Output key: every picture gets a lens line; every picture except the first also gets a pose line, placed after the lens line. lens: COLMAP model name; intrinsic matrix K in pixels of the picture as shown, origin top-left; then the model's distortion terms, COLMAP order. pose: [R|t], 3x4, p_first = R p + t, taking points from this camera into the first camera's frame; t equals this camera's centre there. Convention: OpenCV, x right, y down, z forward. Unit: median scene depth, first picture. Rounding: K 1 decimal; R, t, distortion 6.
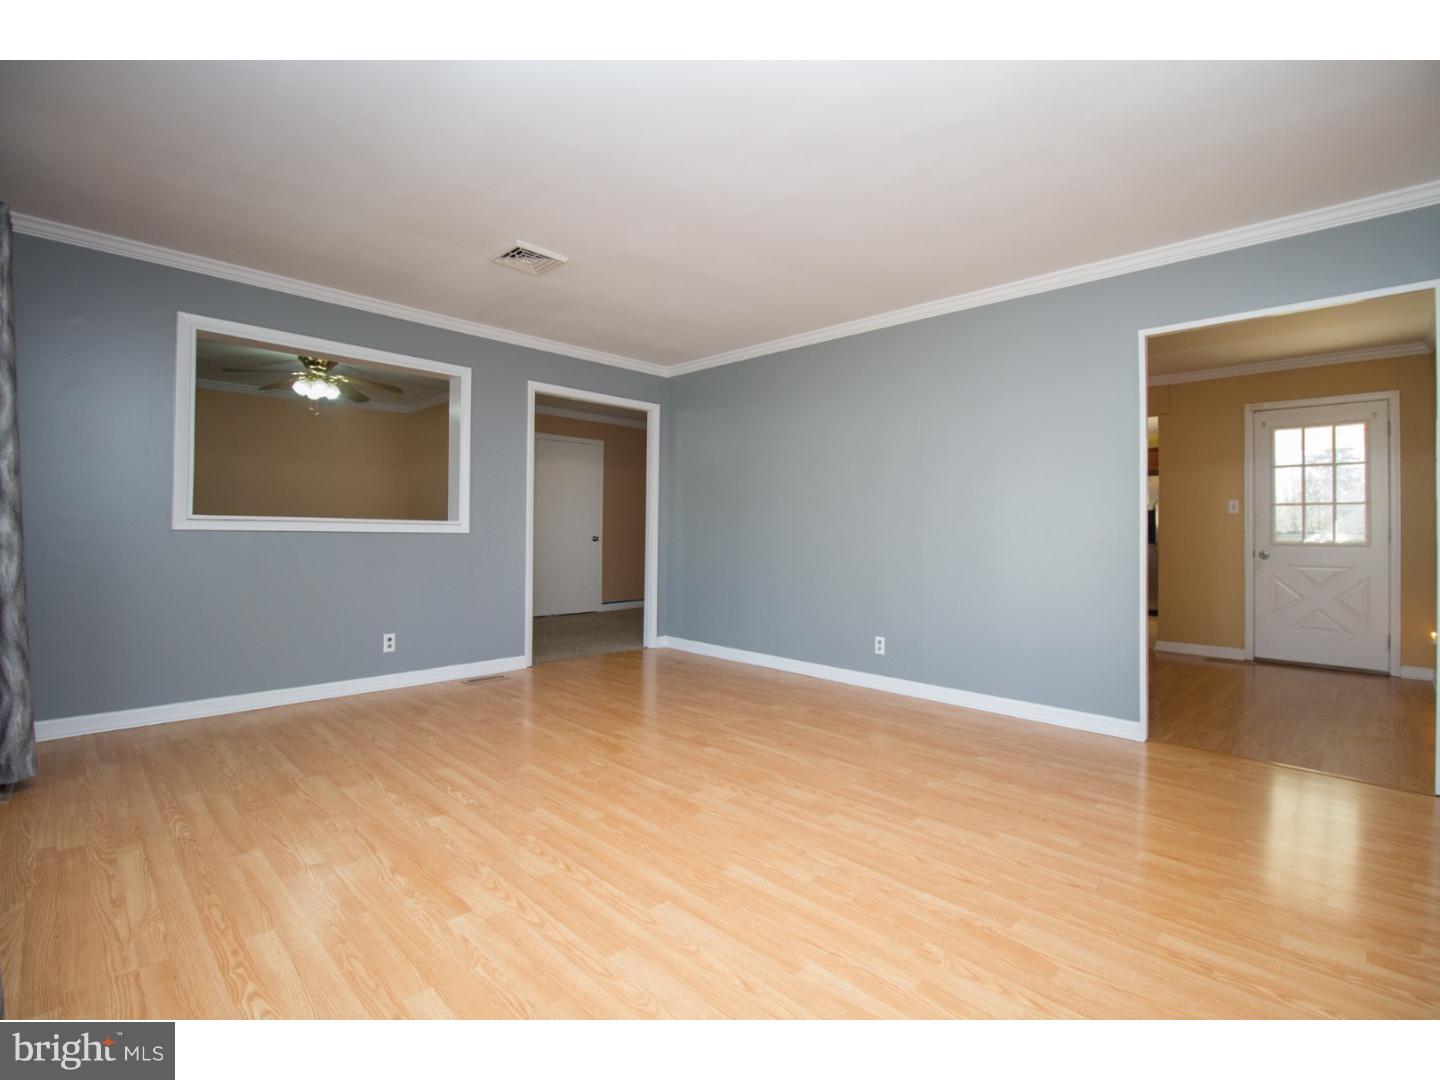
lens RADIAL K [[656.5, 0, 720.0], [0, 656.5, 540.0], [0, 0, 1]] dist [-0.001885, -0.011089]
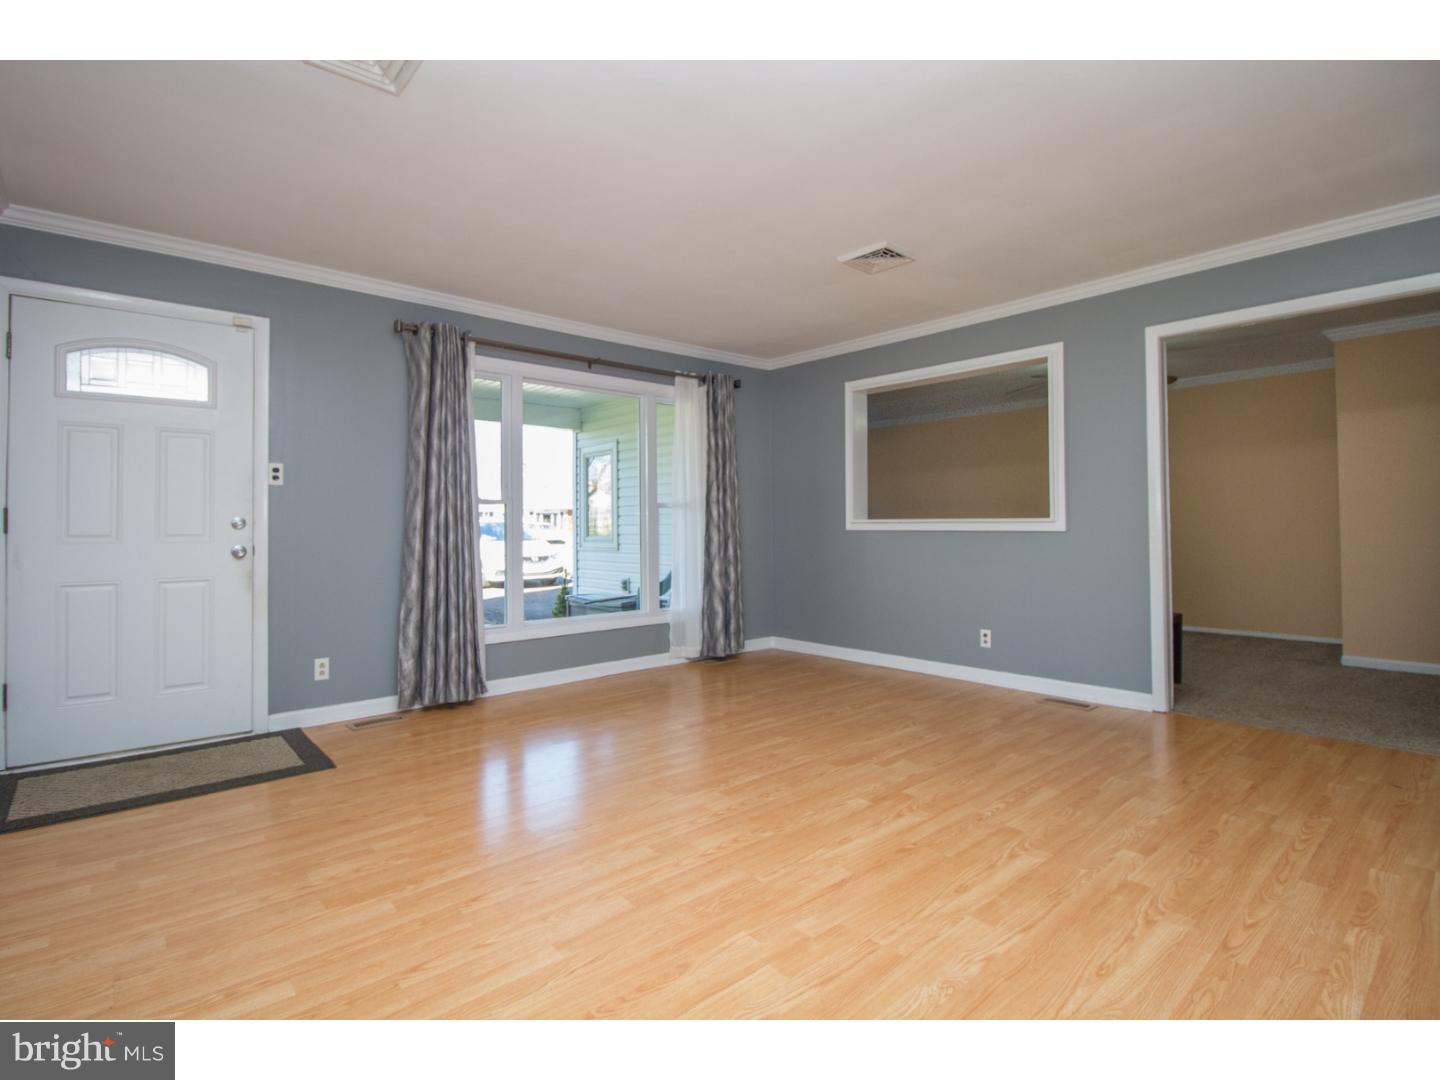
lens RADIAL K [[692.4, 0, 696.0], [0, 692.4, 522.5], [0, 0, 1]] dist [-0.015357, -0.001333]
pose [[-0.070922, -0.014047, -0.997383, 0.822518], [-0.008387, 0.999874, -0.013486, -0.007285], [0.997447, 0.007408, -0.071031, 0.841516]]
